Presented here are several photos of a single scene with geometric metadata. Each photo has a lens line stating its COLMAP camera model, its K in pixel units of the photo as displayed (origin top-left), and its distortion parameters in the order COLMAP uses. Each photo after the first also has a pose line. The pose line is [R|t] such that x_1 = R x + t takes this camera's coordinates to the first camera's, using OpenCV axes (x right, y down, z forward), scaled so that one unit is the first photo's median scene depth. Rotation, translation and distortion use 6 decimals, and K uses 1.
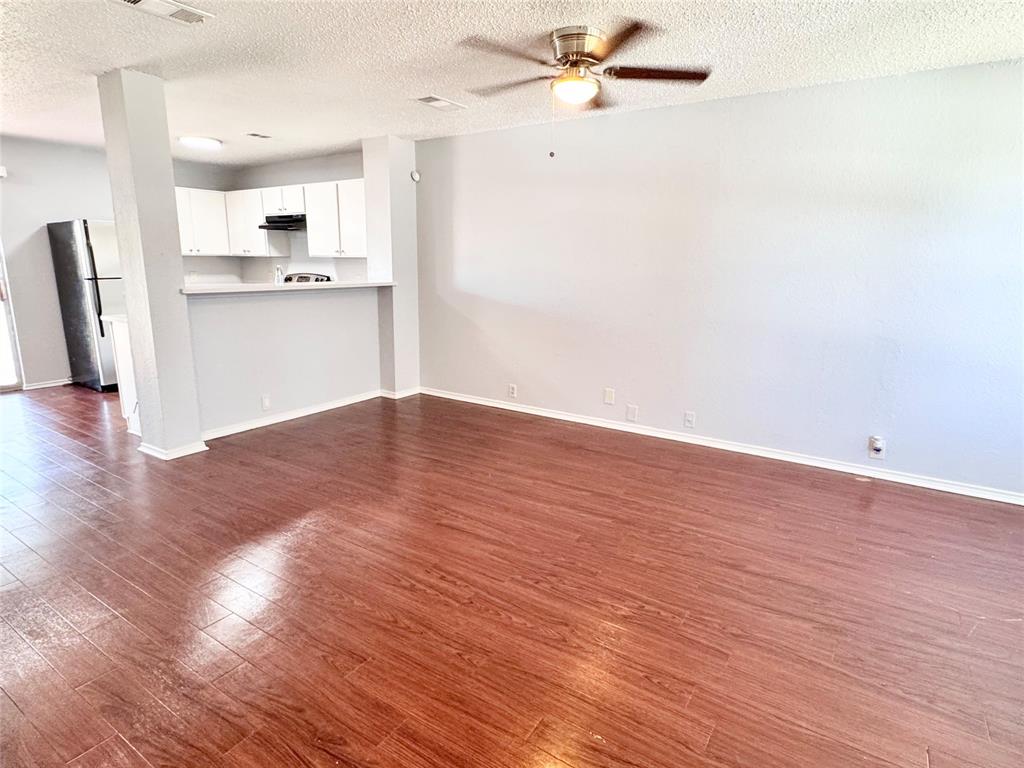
lens RADIAL K [[572.0, 0, 513.3], [0, 572.0, 381.8], [0, 0, 1]] dist [-0.001042, 0.002280]
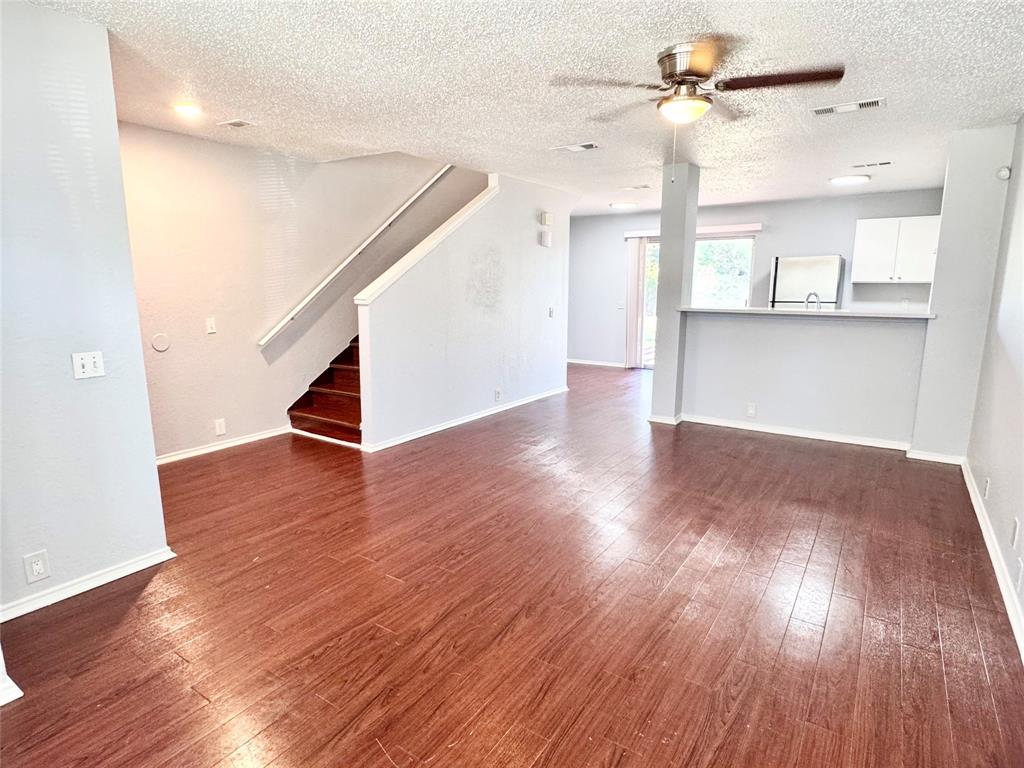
lens RADIAL K [[572.0, 0, 504.7], [0, 572.0, 387.3], [0, 0, 1]] dist [-0.001042, 0.002280]
pose [[-0.020765, 0.168992, -0.985399, 0.524777], [-0.207690, 0.963381, 0.169593, -0.075040], [0.977974, 0.208179, 0.015093, 0.367102]]
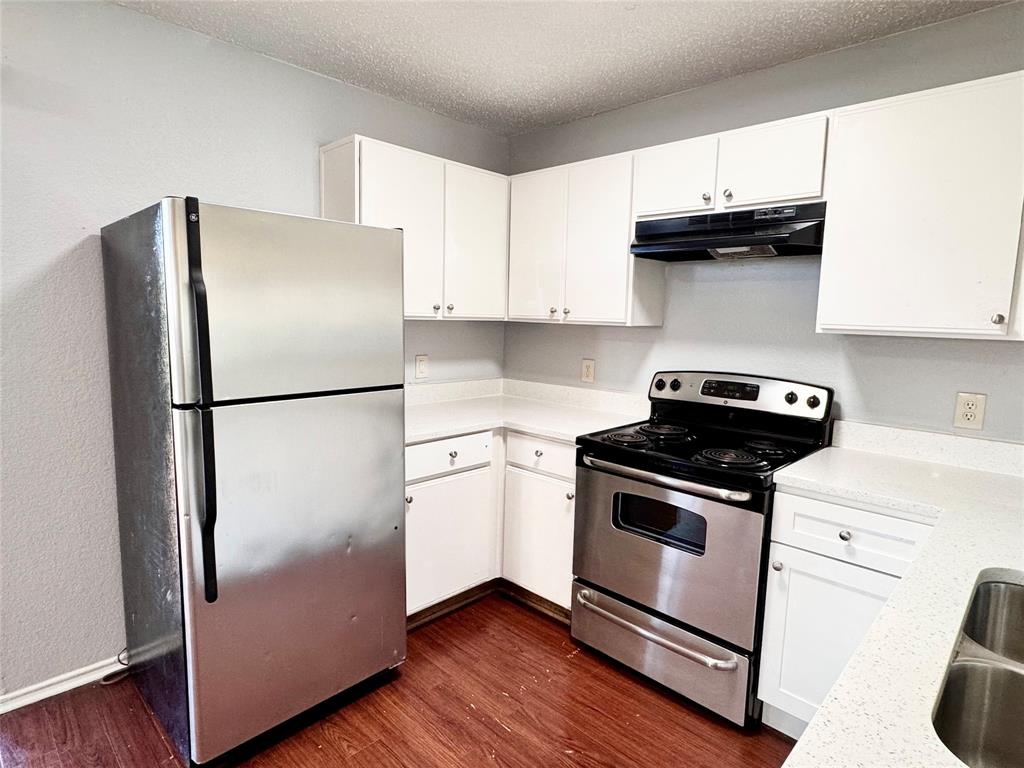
lens RADIAL K [[572.0, 0, 508.7], [0, 572.0, 381.2], [0, 0, 1]] dist [-0.001042, 0.002280]
pose [[0.984703, 0.036704, -0.170332, -0.467610], [-0.053177, 0.994229, -0.093175, -0.151299], [0.165929, 0.100808, 0.980972, 0.651990]]
